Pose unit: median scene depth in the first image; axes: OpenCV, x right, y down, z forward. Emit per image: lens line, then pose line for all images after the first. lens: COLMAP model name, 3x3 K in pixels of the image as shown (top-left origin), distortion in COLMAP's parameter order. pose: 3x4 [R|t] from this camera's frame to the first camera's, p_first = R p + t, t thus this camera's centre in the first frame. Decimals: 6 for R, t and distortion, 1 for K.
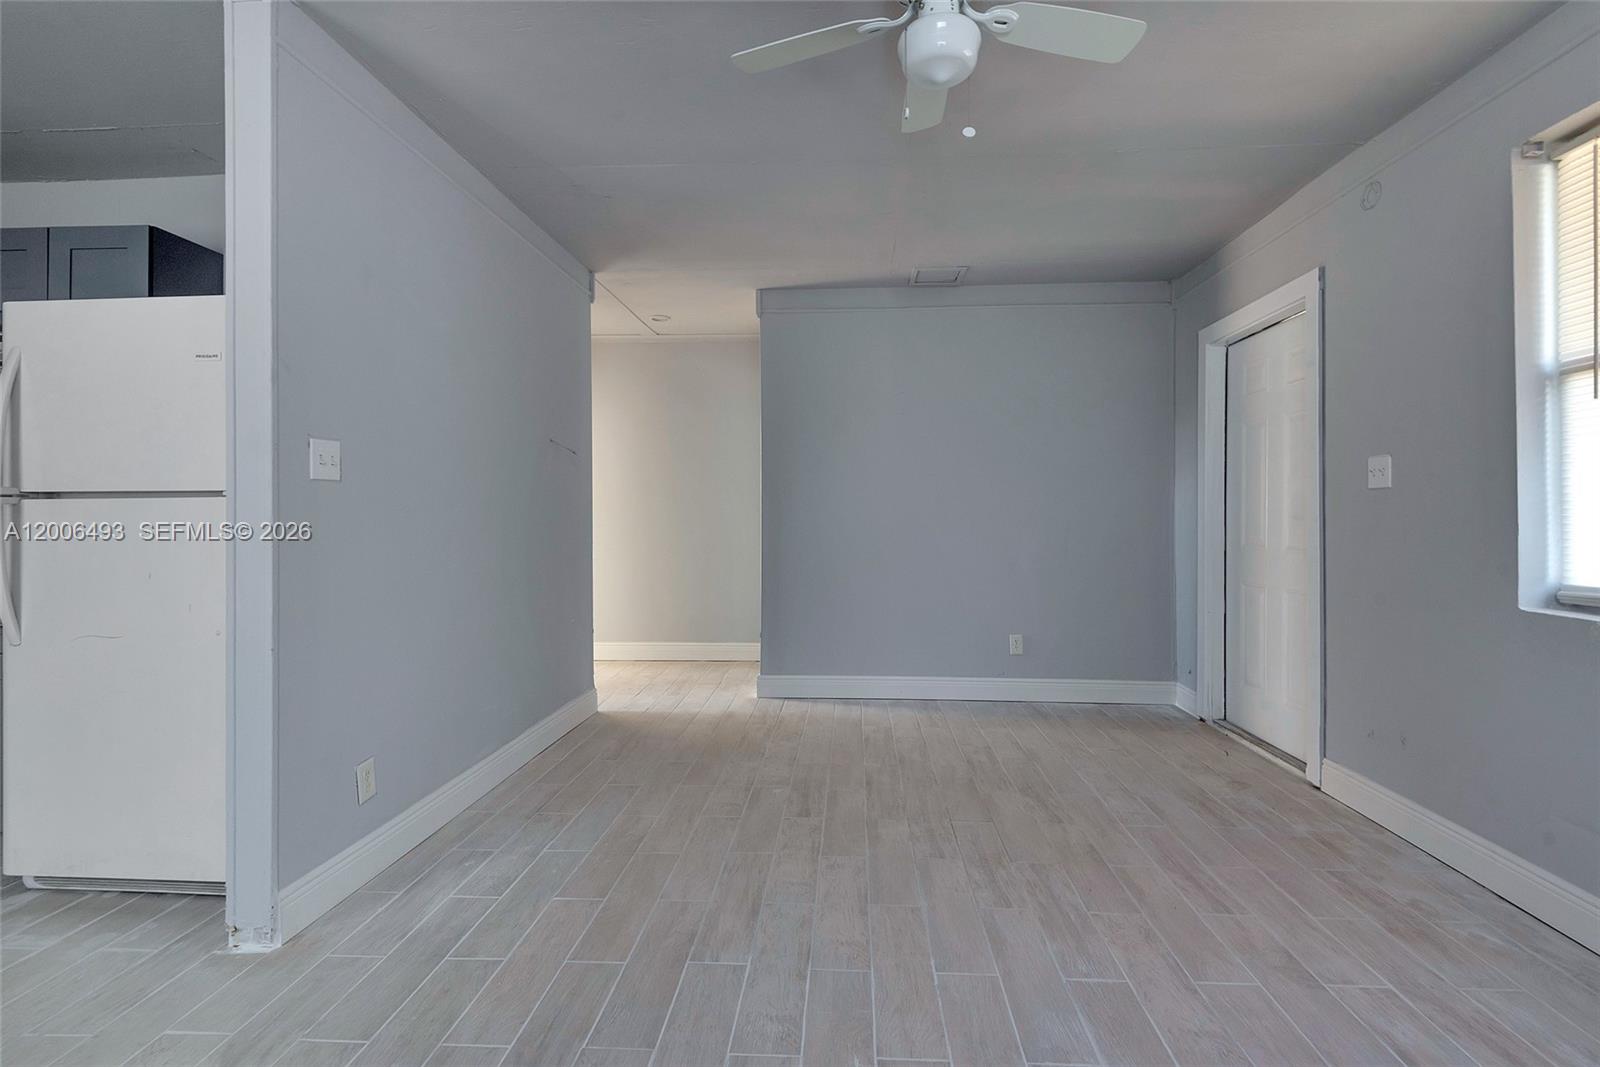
lens RADIAL K [[748.0, 0, 814.9], [0, 748.0, 511.7], [0, 0, 1]] dist [0.042221, -0.025316]
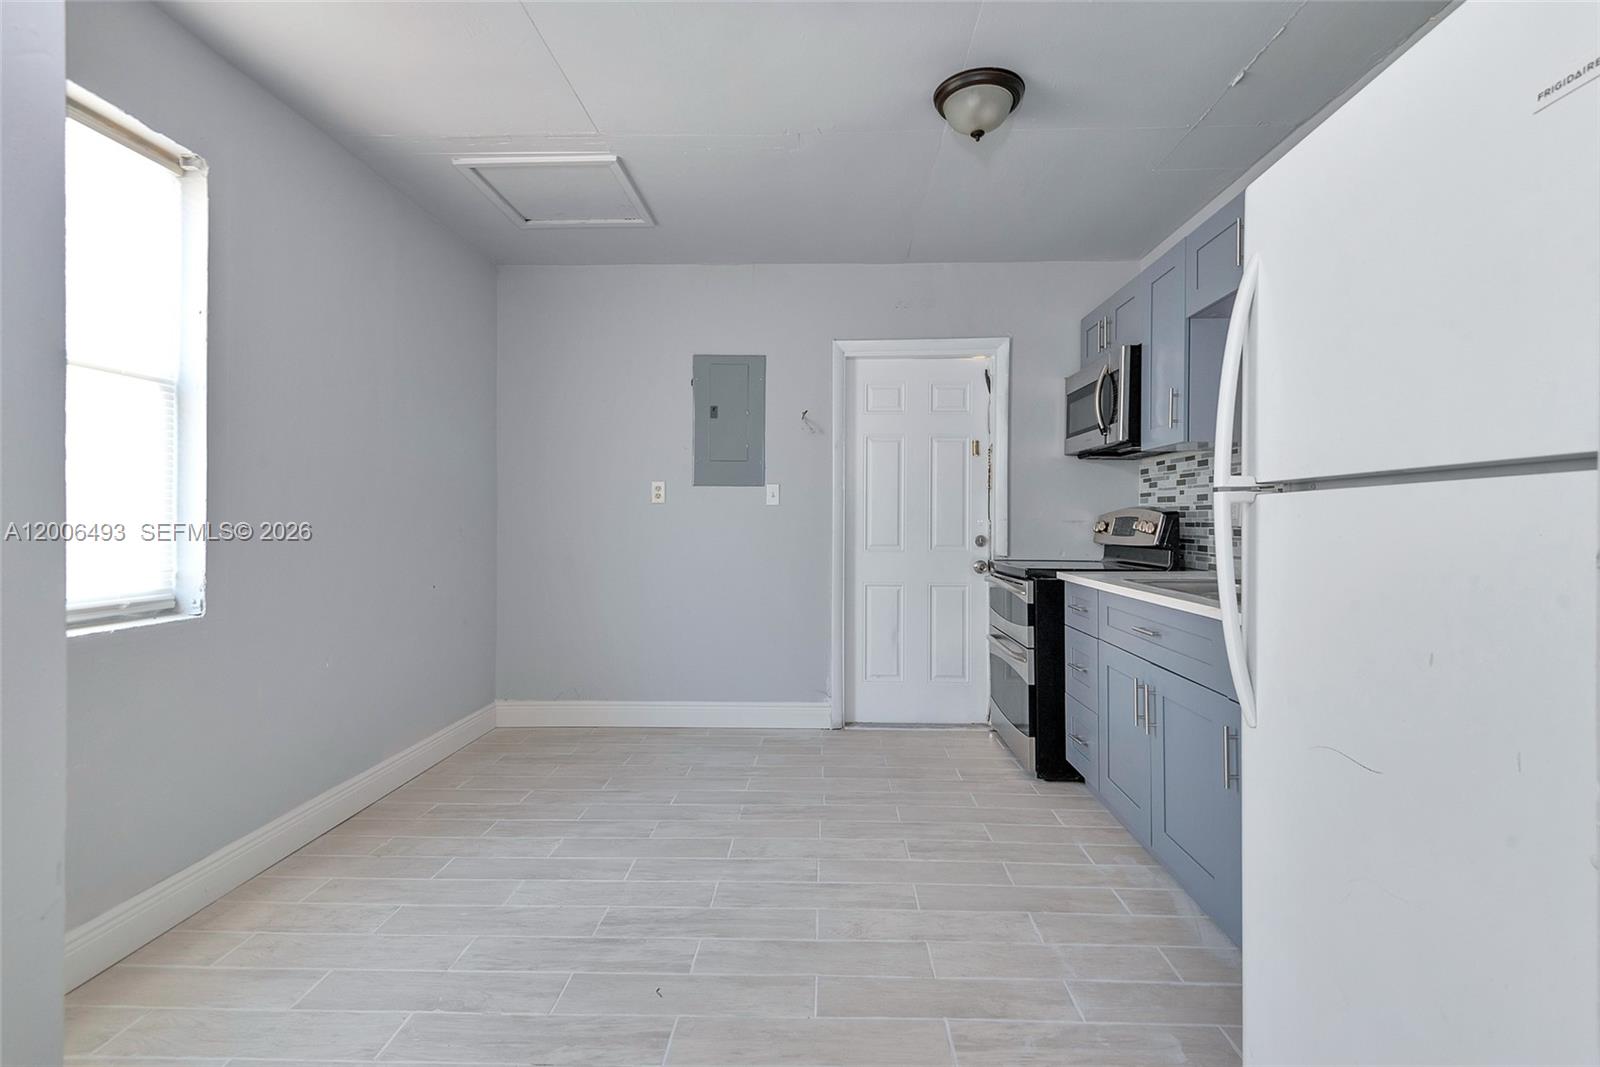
lens RADIAL K [[732.4, 0, 805.2], [0, 732.4, 517.2], [0, 0, 1]] dist [0.028443, -0.009876]
pose [[0.020339, -0.001265, -0.999792, -0.423567], [0.001714, 0.999998, -0.001231, 0.002090], [0.999792, -0.001689, 0.020341, 0.593973]]
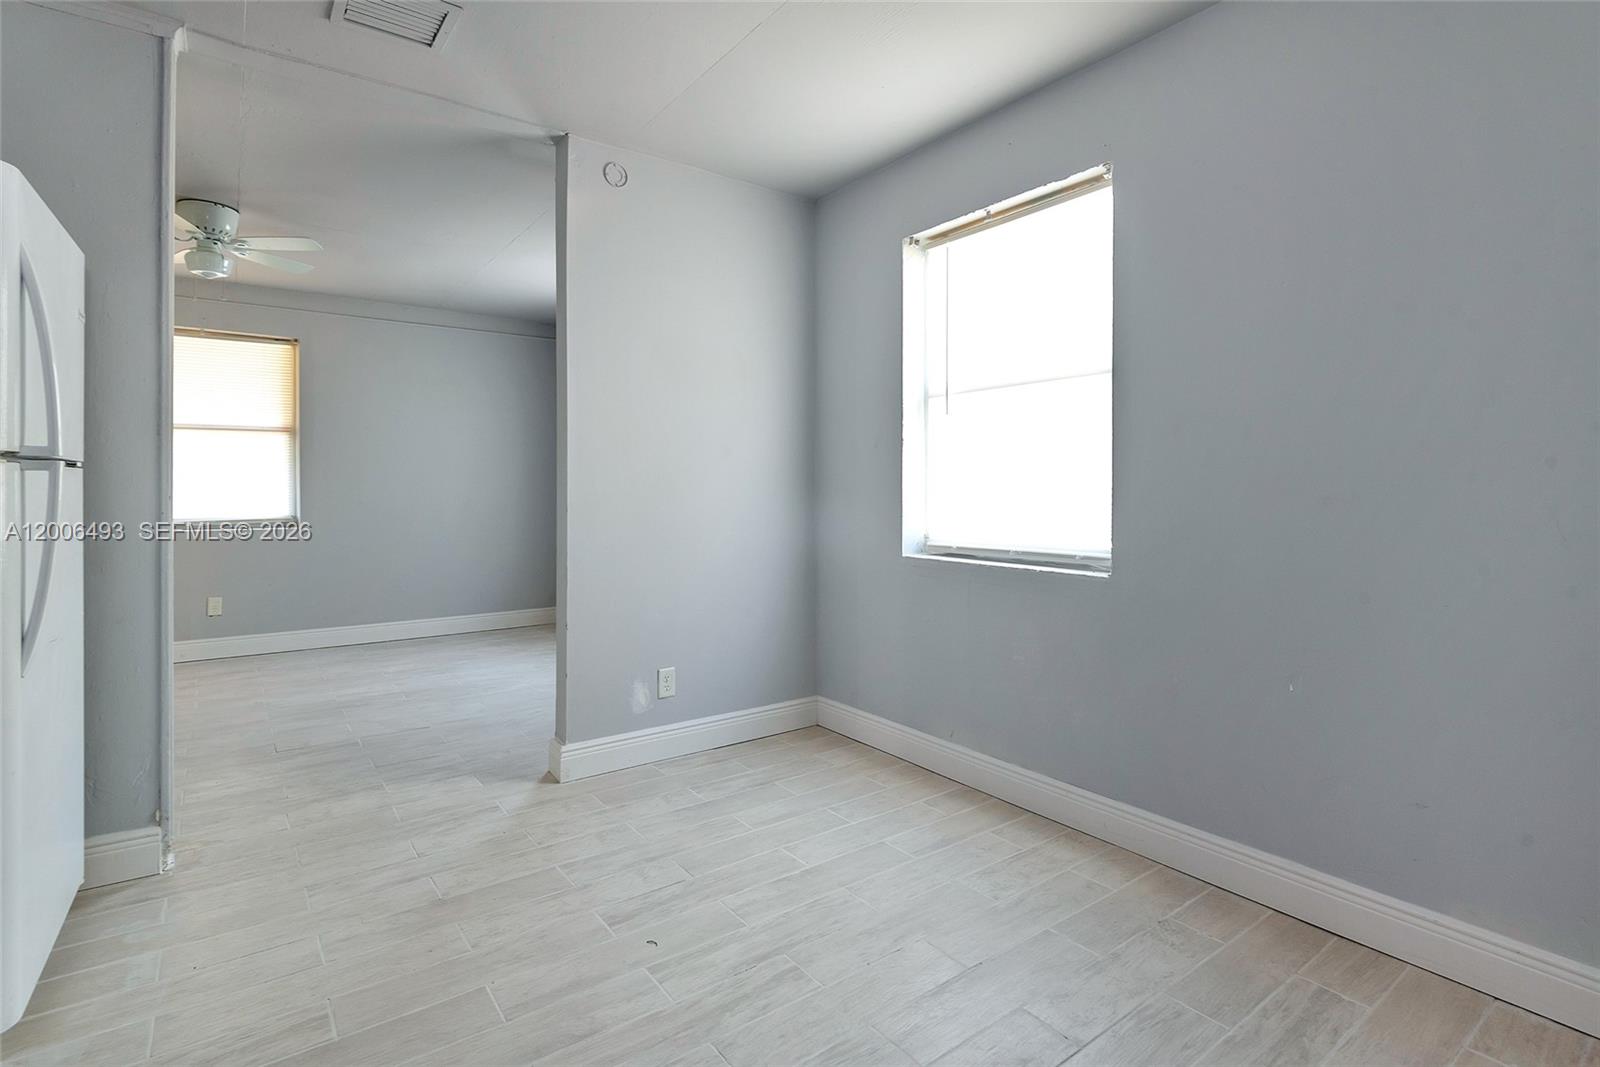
lens RADIAL K [[781.5, 0, 800.3], [0, 781.5, 483.0], [0, 0, 1]] dist [0.017465, -0.014080]
pose [[-0.632165, 0.008221, 0.774790, -1.957494], [-0.000619, 0.999938, -0.011115, 0.009474], [-0.774833, -0.007506, -0.632121, 0.871595]]
